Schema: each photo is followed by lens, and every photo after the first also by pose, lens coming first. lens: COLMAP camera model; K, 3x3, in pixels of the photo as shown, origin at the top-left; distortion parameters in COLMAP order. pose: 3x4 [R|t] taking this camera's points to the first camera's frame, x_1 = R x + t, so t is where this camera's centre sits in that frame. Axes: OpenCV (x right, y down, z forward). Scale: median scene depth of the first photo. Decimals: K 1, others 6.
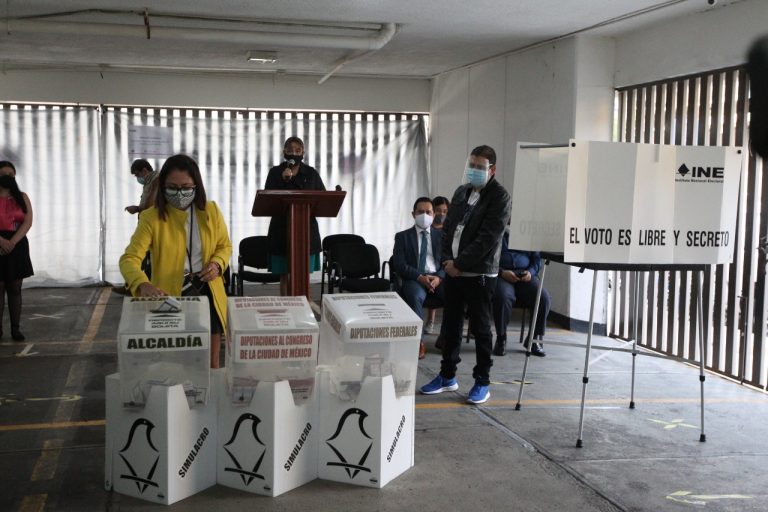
lens RADIAL K [[936.8, 0, 412.5], [0, 936.8, 248.8], [0, 0, 1]] dist [0.051423, 0.000000]
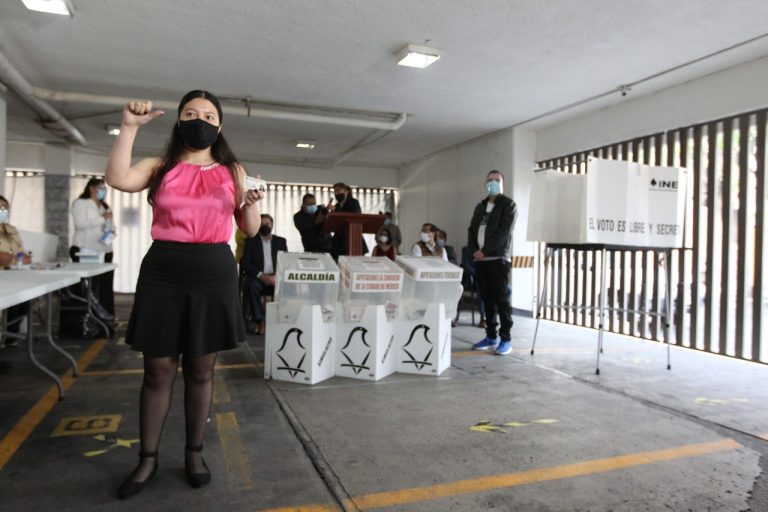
lens RADIAL K [[544.2, 0, 402.6], [0, 544.2, 251.5], [0, 0, 1]] dist [-0.014243, 0.029155]
pose [[0.993866, -0.000266, 0.110593, -0.195755], [0.008713, 0.997077, -0.075906, 0.084647], [-0.110250, 0.076404, 0.990963, 0.208492]]
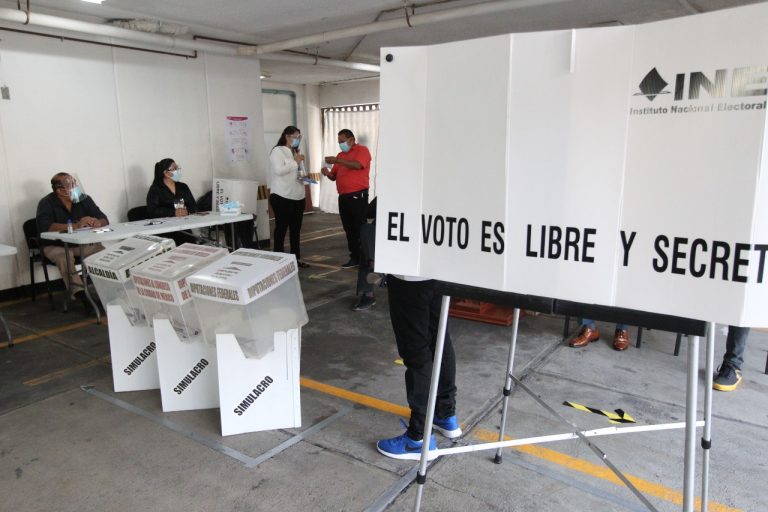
lens RADIAL K [[573.0, 0, 379.9], [0, 573.0, 257.5], [0, 0, 1]] dist [-0.046821, 0.041242]
pose [[0.621793, 0.118522, -0.774162, 0.411723], [-0.031045, 0.991436, 0.126852, -0.037001], [0.782566, -0.054842, 0.620147, 0.749627]]
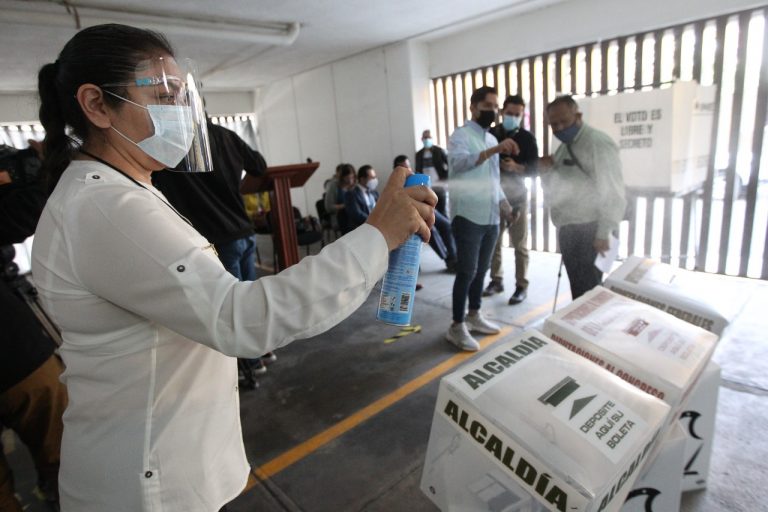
lens RADIAL K [[447.3, 0, 381.8], [0, 447.3, 253.5], [0, 0, 1]] dist [-0.037337, -0.000002]
pose [[0.891316, -0.192564, 0.410457, -0.341386], [0.134909, 0.976960, 0.165377, -0.045623], [-0.432845, -0.092029, 0.896758, 0.651639]]
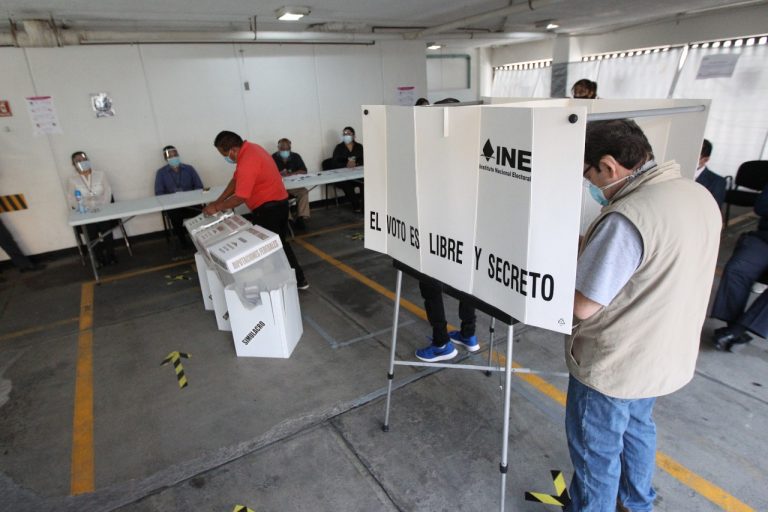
lens RADIAL K [[457.8, 0, 372.0], [0, 457.8, 258.8], [0, 0, 1]] dist [-0.060005, 0.026144]
pose [[0.257763, 0.295073, -0.920049, 0.544850], [-0.011181, 0.953074, 0.302532, -0.103651], [0.966143, -0.067695, 0.248967, 0.853995]]
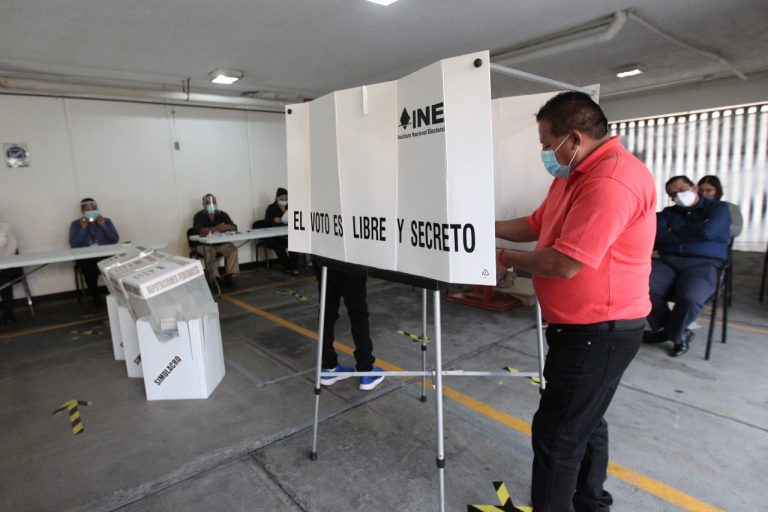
lens RADIAL K [[457.8, 0, 375.5], [0, 457.8, 255.2], [0, 0, 1]] dist [-0.060005, 0.026144]
pose [[0.398311, 0.109092, -0.910740, 0.553120], [-0.022932, 0.993776, 0.109010, -0.028260], [0.916964, -0.022535, 0.398333, 0.862135]]
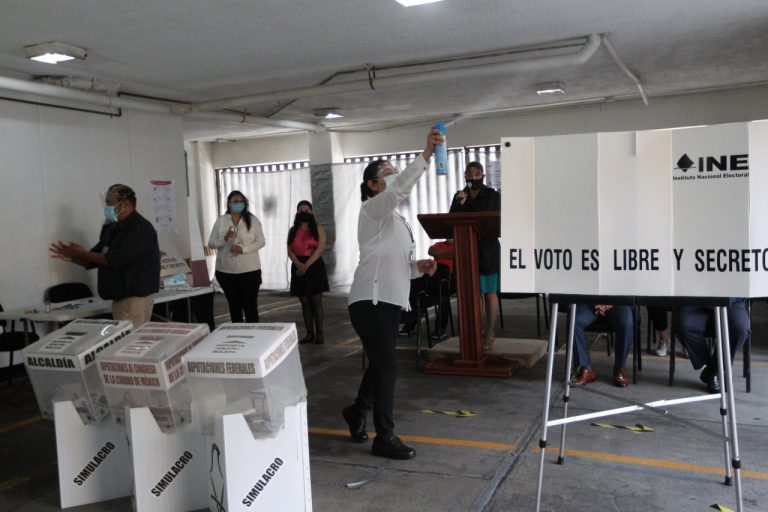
lens RADIAL K [[751.8, 0, 391.4], [0, 751.8, 249.6], [0, 0, 1]] dist [0.010866, 0.000000]
pose [[0.777525, -0.018246, -0.628587, 0.468506], [0.009829, 0.999809, -0.016864, -0.011614], [0.628775, 0.006934, 0.777557, 0.423023]]
